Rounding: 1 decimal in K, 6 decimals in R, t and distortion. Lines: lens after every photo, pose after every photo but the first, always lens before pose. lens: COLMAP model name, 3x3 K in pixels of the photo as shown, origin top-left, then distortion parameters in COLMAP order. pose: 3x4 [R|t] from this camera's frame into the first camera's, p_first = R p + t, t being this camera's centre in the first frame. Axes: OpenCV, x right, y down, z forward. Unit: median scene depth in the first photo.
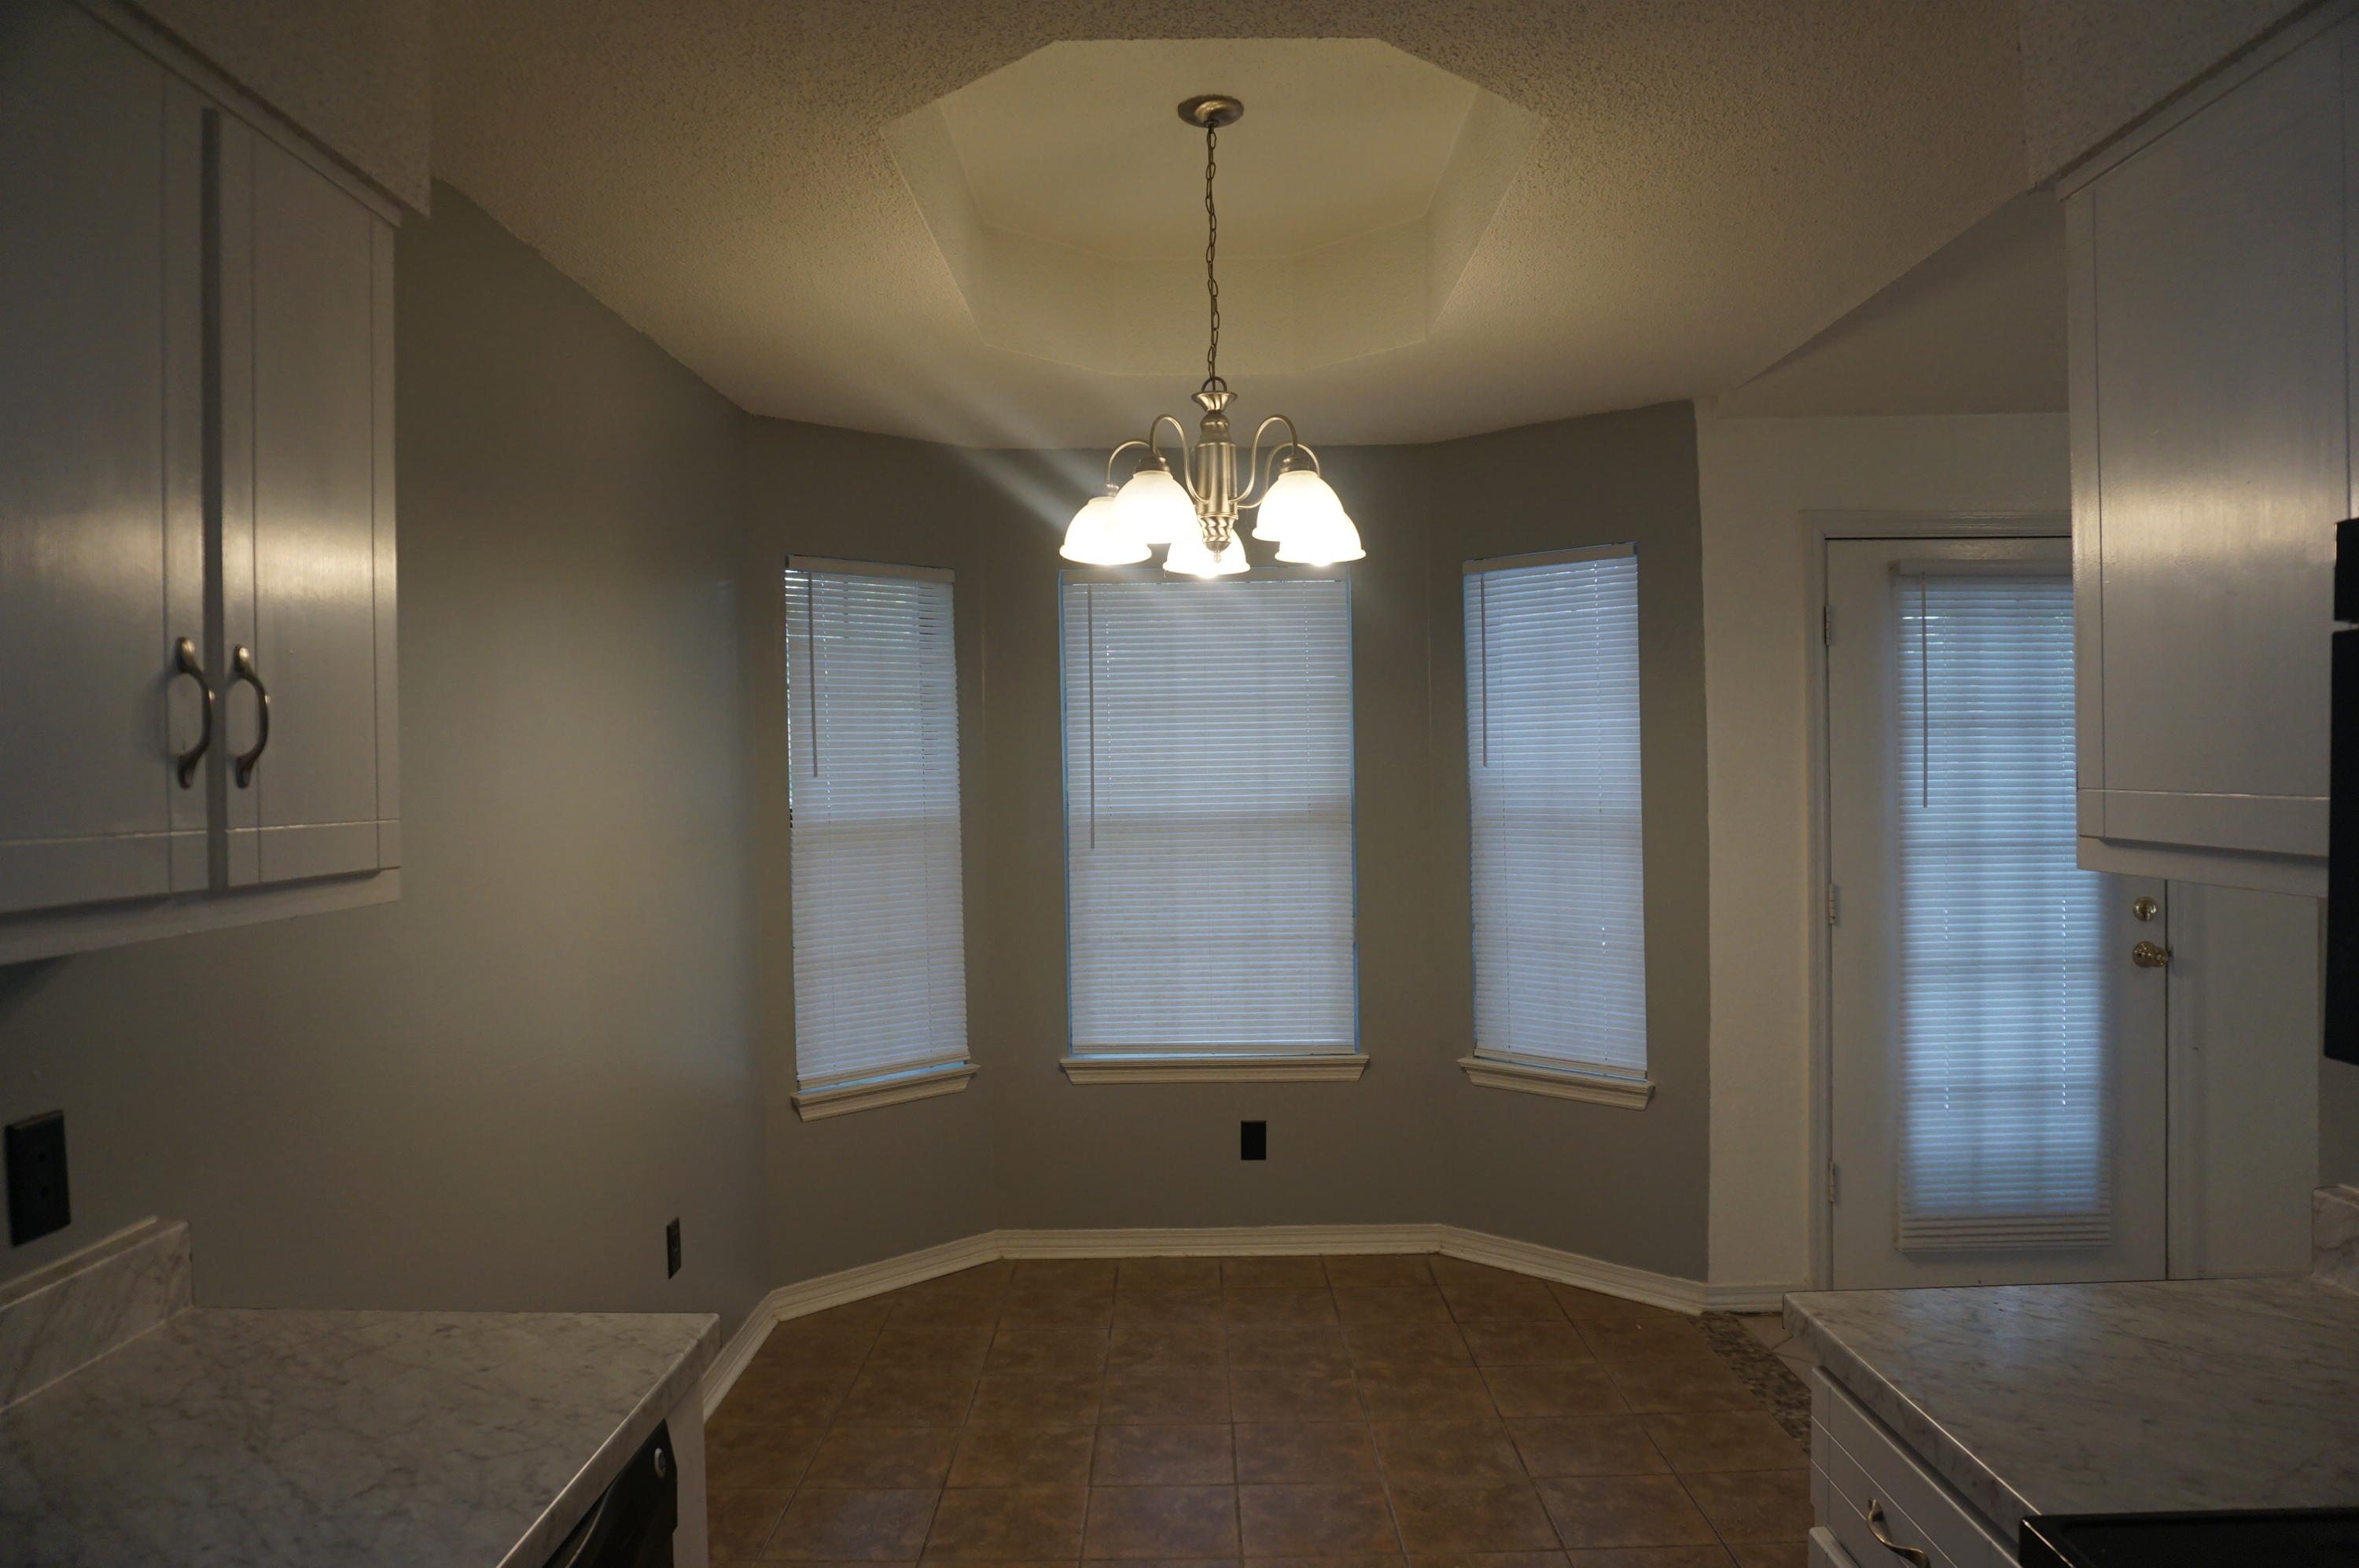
lens RADIAL K [[1568.6, 0, 1179.5], [0, 1568.6, 784.0], [0, 0, 1]] dist [-0.056103, 0.031164]
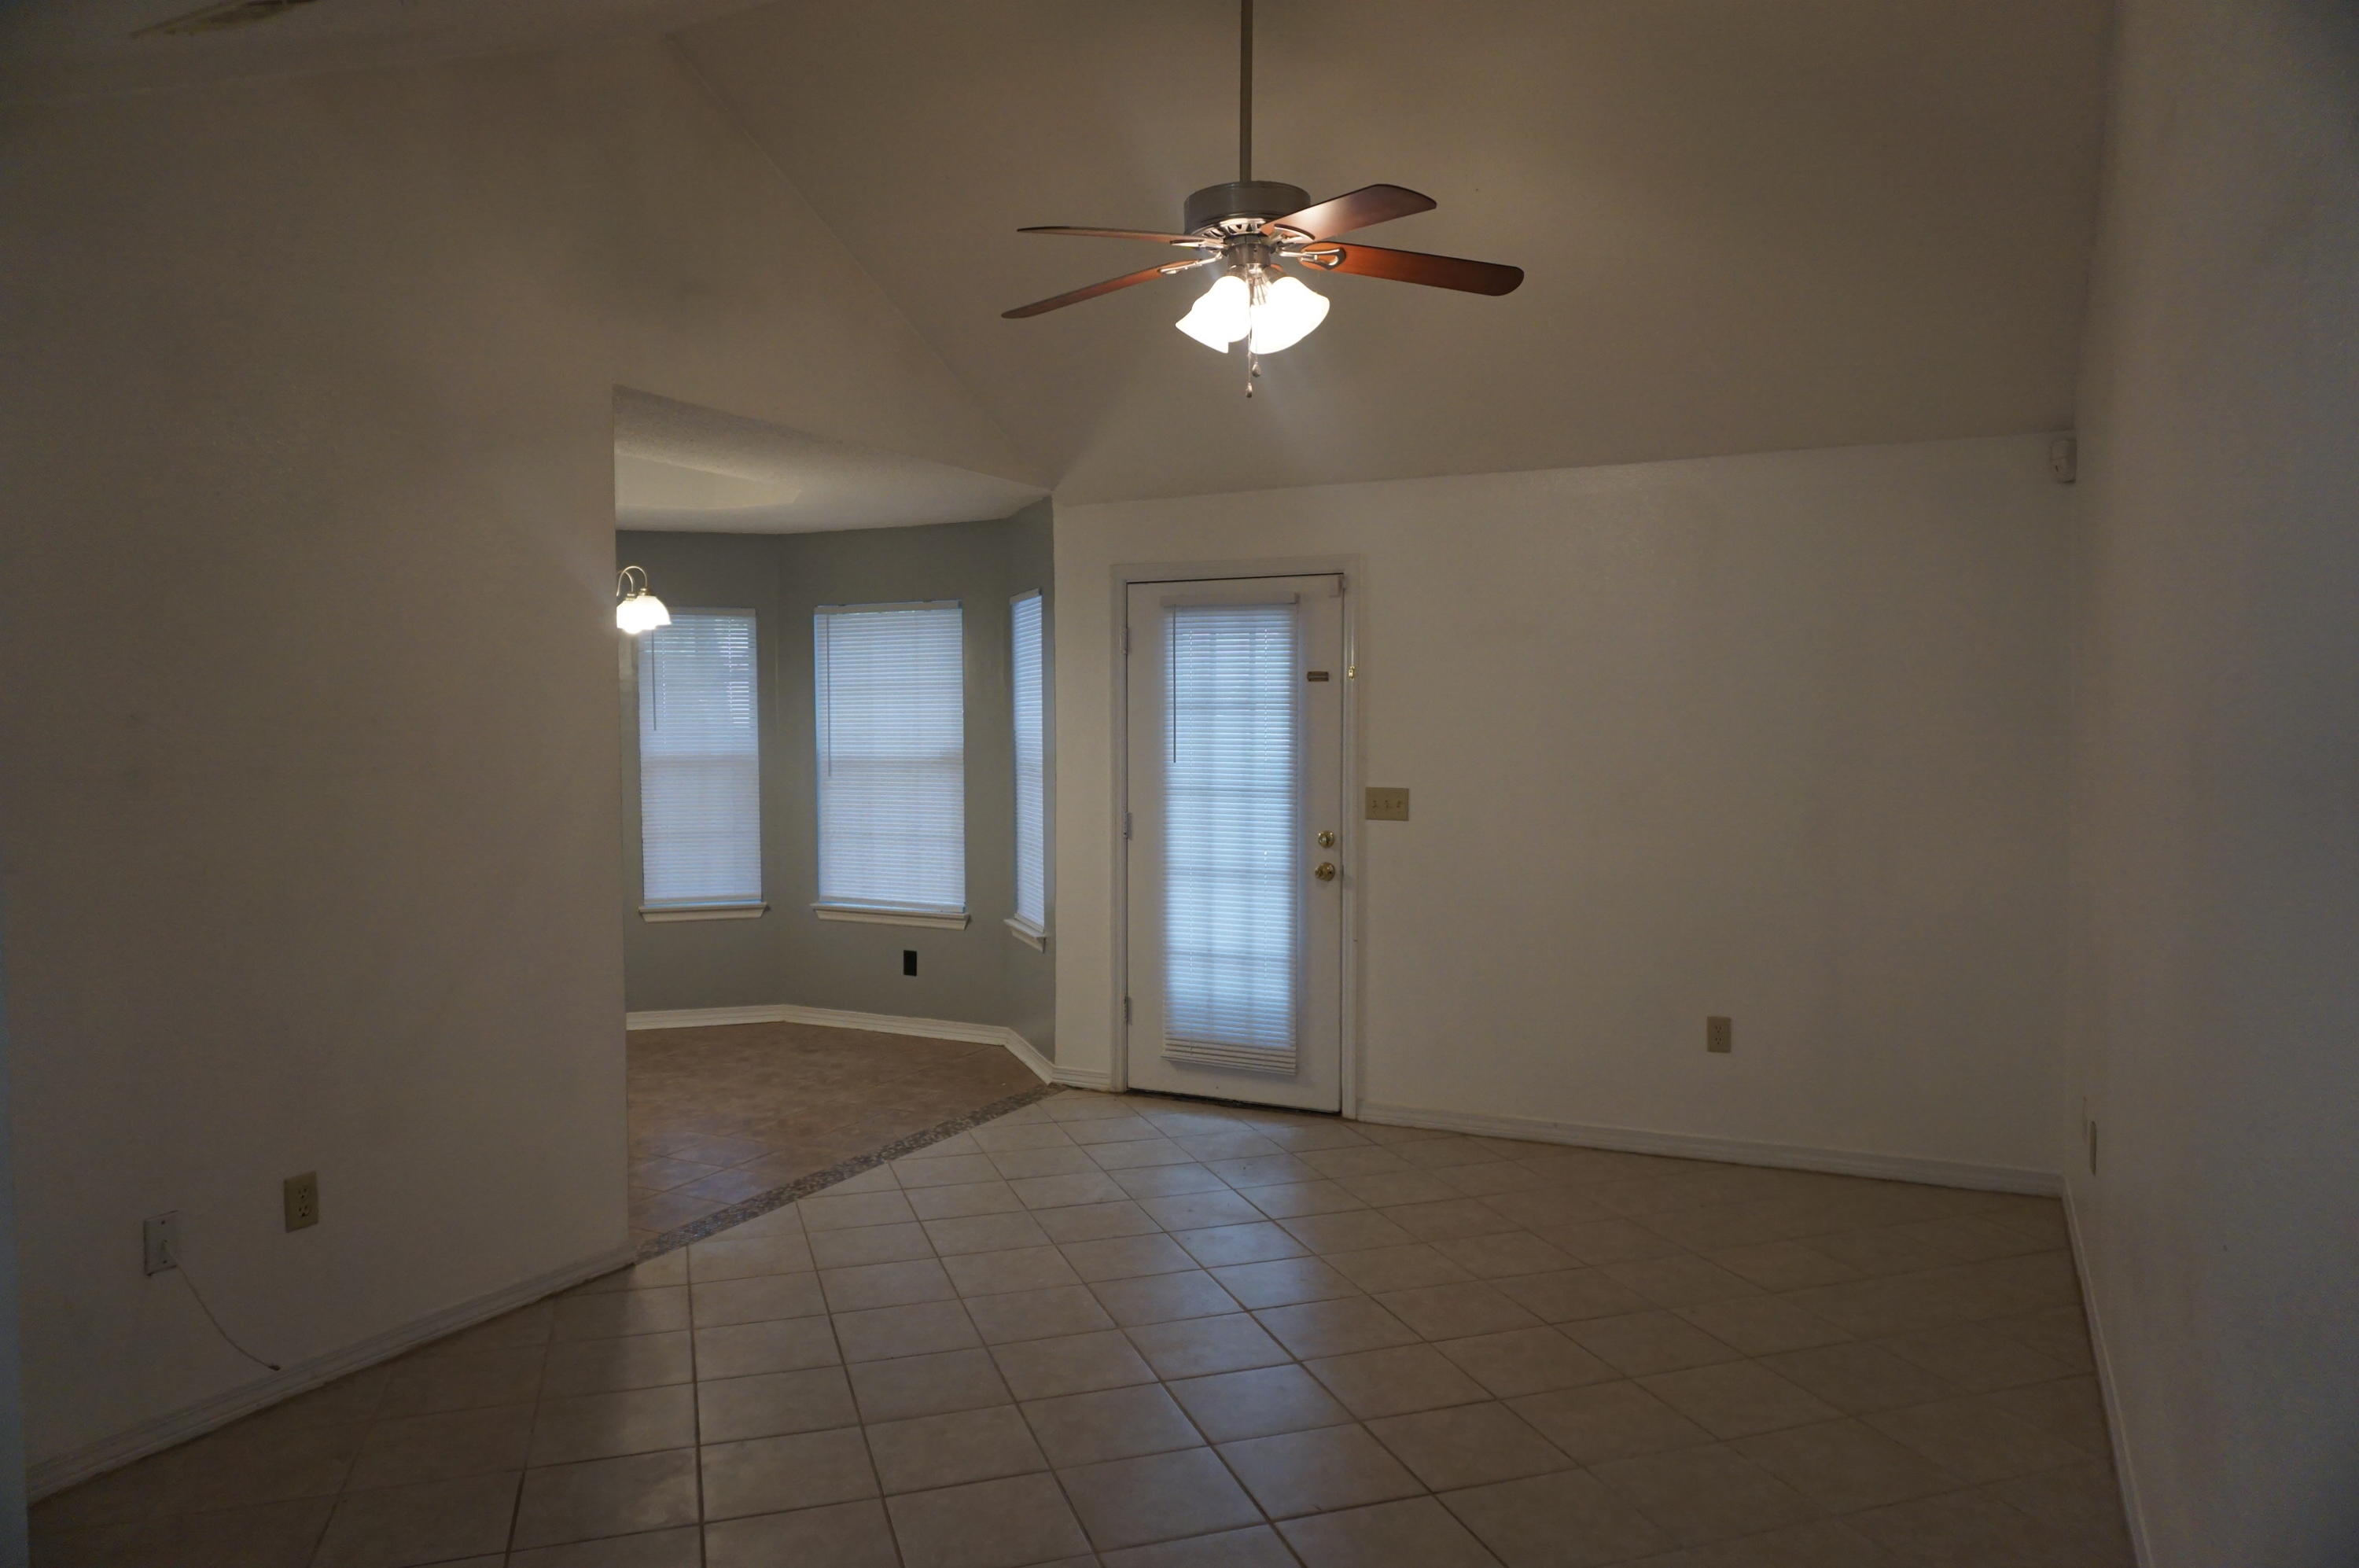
lens RADIAL K [[1568.6, 0, 1179.5], [0, 1568.6, 784.0], [0, 0, 1]] dist [-0.056103, 0.031164]
pose [[0.894913, 0.031542, -0.445125, 1.135192], [-0.016879, 0.999178, 0.036868, -0.019714], [0.445921, -0.025480, 0.894709, -0.339349]]
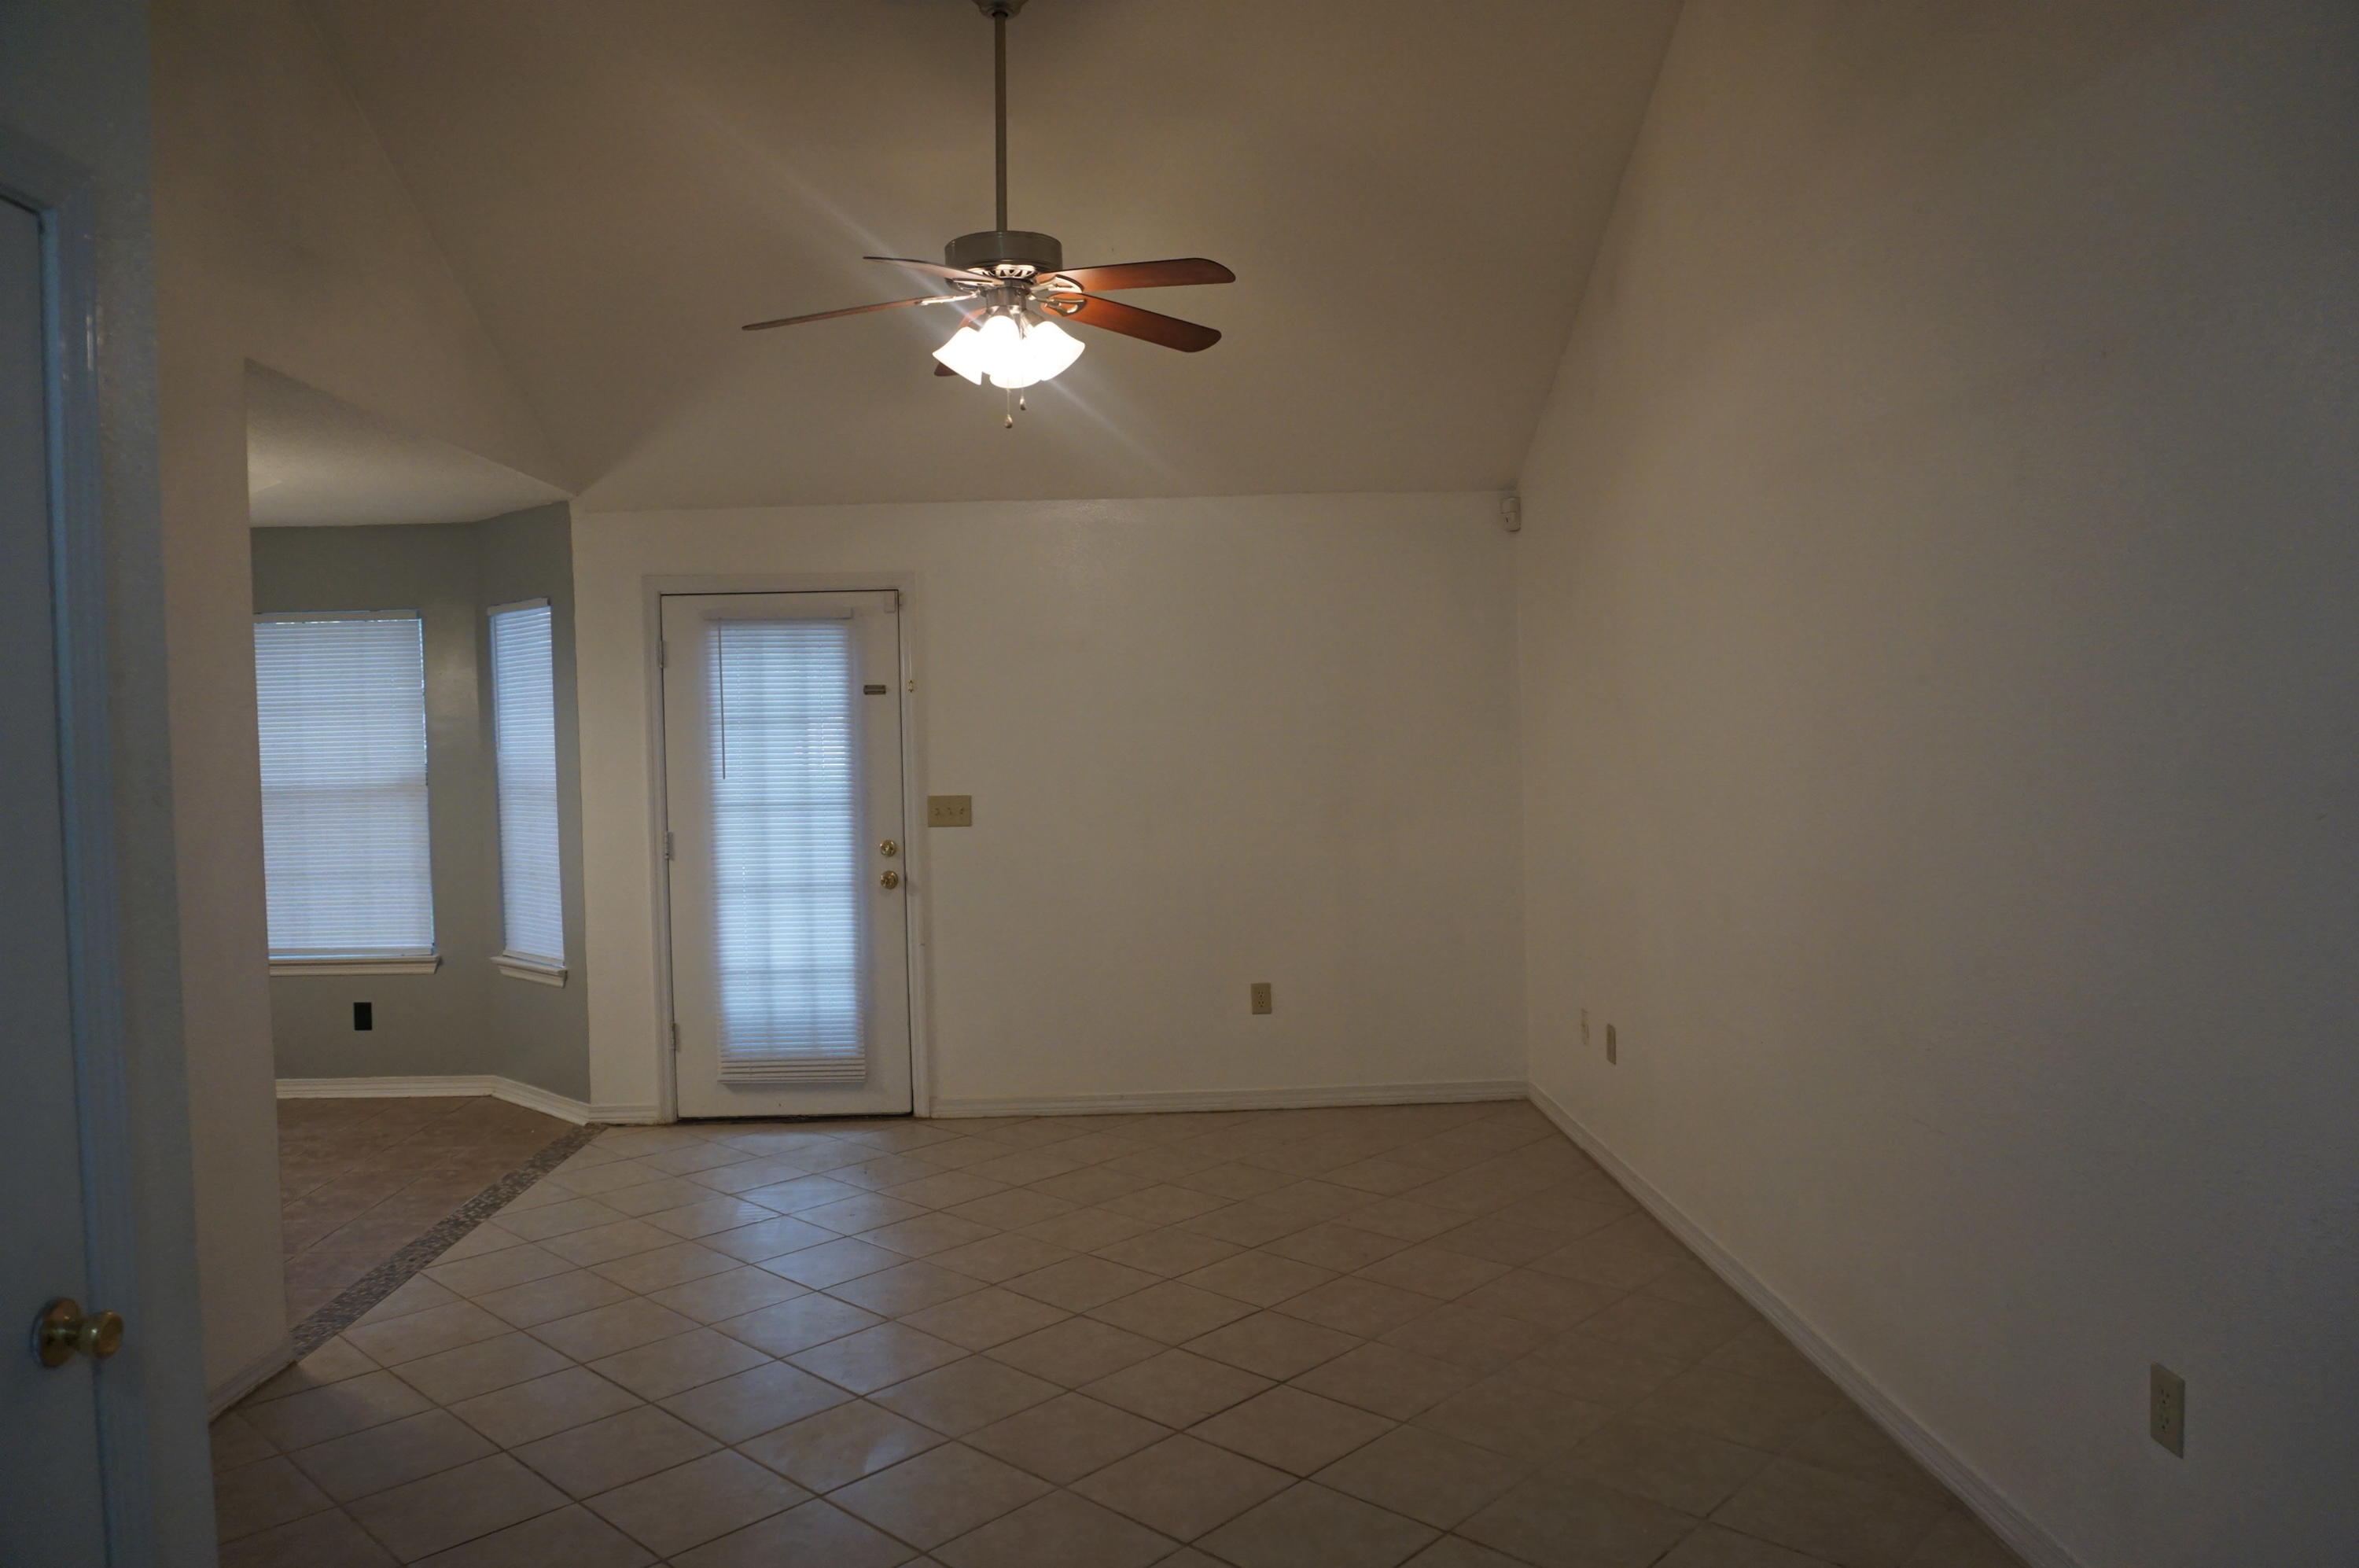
lens RADIAL K [[1604.3, 0, 1179.5], [0, 1604.3, 784.0], [0, 0, 1]] dist [-0.063456, 0.003139]
pose [[0.999460, -0.006737, 0.032174, 0.845421], [0.006052, 0.999754, 0.021322, -0.009358], [-0.032310, -0.021115, 0.999255, -0.505848]]
